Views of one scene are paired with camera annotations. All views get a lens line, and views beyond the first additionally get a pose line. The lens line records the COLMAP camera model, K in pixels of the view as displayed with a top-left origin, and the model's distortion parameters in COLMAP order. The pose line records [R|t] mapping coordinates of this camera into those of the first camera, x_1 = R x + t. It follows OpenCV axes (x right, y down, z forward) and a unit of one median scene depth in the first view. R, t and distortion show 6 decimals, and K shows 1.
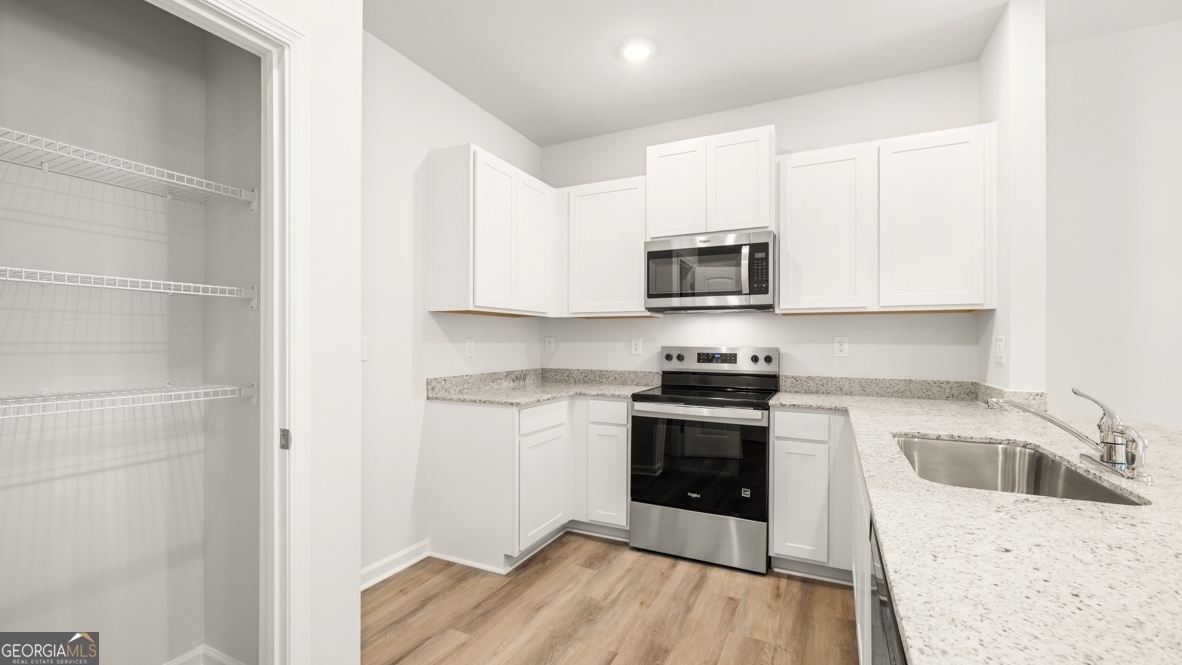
lens RADIAL K [[496.1, 0, 588.9], [0, 496.1, 337.3], [0, 0, 1]] dist [-0.000731, -0.000020]
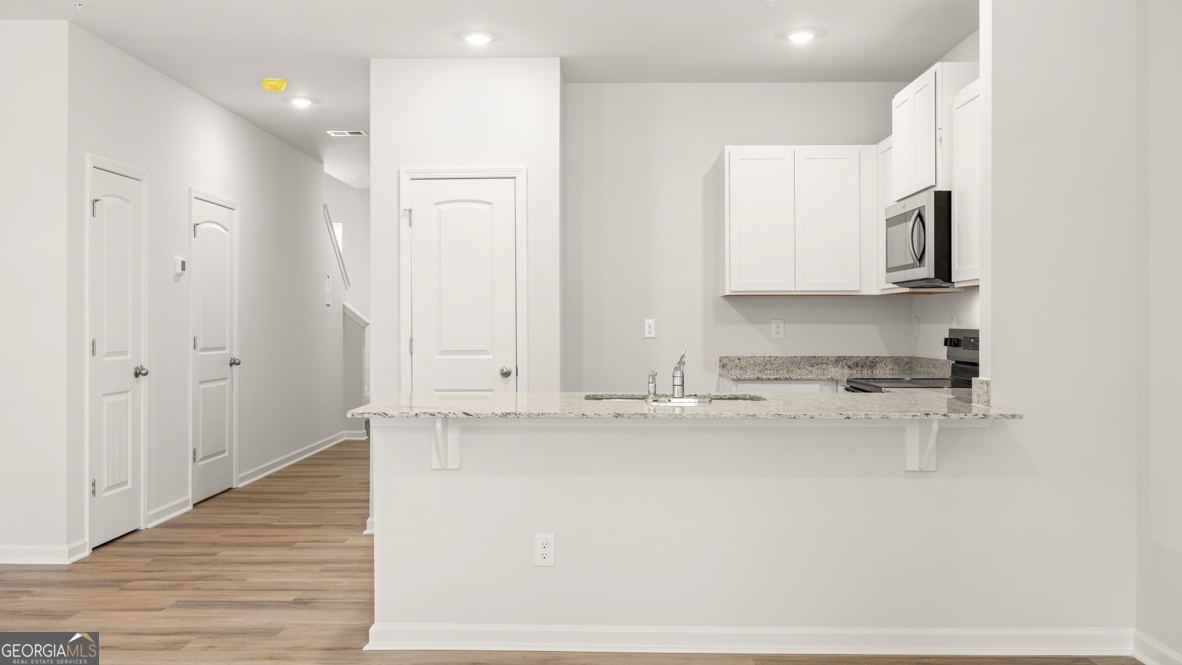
lens RADIAL K [[1090.5, 0, 586.3], [0, 1090.5, 313.4], [0, 0, 1]] dist [-0.004327, 0.002480]
pose [[0.423341, -0.011796, -0.905894, 1.772743], [0.007187, 0.999927, -0.009662, 0.007902], [0.905942, -0.002420, 0.423395, -0.313483]]
